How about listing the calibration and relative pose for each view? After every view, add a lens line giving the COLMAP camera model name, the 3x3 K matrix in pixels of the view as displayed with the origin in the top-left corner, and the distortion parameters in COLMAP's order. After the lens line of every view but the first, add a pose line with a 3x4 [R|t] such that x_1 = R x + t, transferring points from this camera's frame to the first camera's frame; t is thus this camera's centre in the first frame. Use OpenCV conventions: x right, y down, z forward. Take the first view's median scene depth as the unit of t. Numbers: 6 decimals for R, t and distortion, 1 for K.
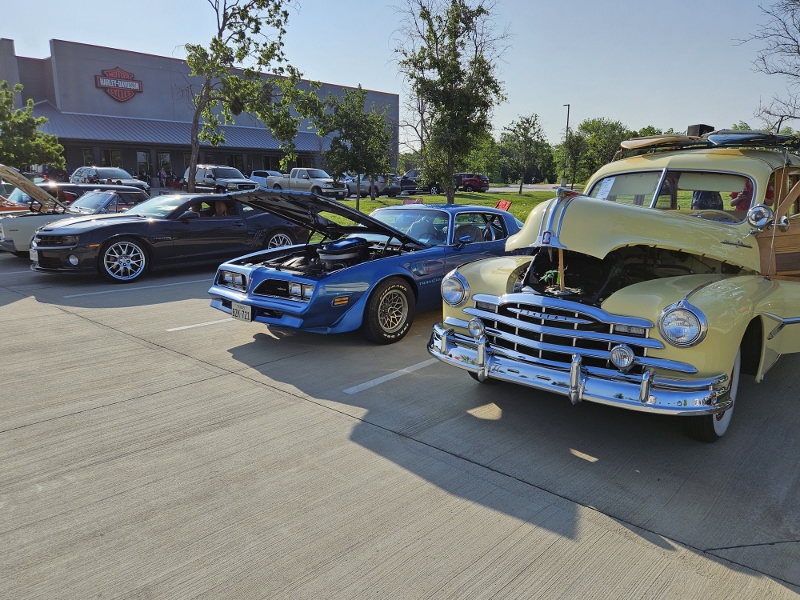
lens RADIAL K [[604.6, 0, 400.0], [0, 604.6, 300.0], [0, 0, 1]] dist [0.097159, -0.085526]
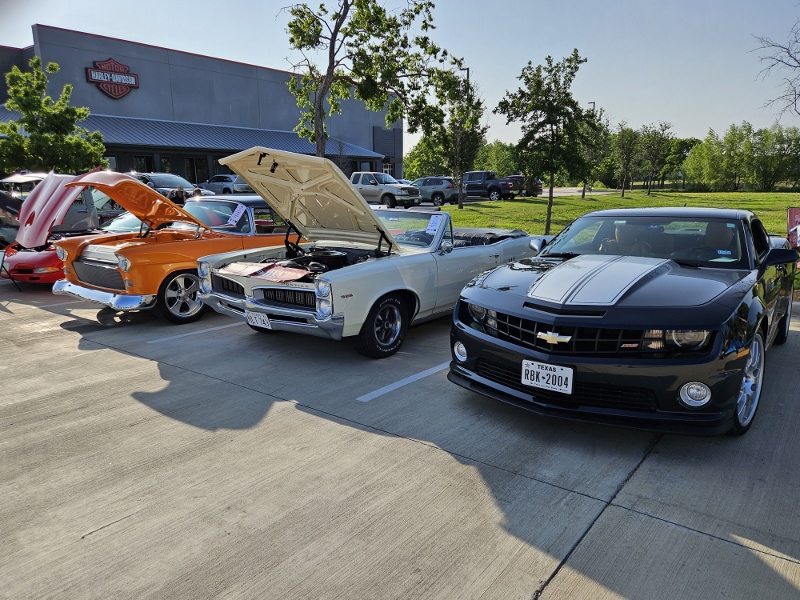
lens RADIAL K [[604.6, 0, 400.0], [0, 604.6, 300.0], [0, 0, 1]] dist [0.097159, -0.085526]
pose [[0.996526, -0.027256, 0.078693, -0.215608], [0.027976, 0.999576, -0.008061, -0.036326], [-0.078440, 0.010234, 0.996866, 0.184045]]
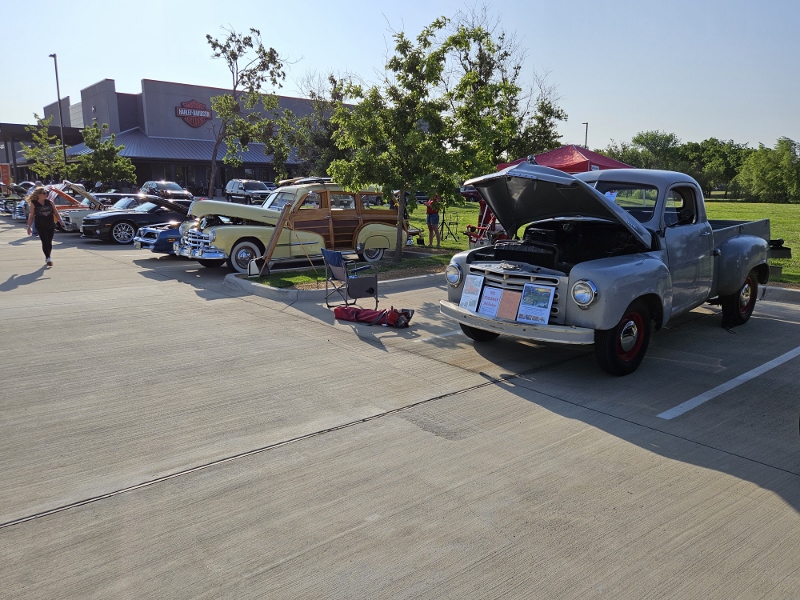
lens RADIAL K [[604.6, 0, 400.0], [0, 604.6, 300.0], [0, 0, 1]] dist [0.097159, -0.085526]
pose [[0.990254, 0.030154, -0.135970, 0.216854], [-0.032299, 0.999386, -0.013598, 0.045820], [0.135476, 0.017857, 0.990620, -0.255077]]
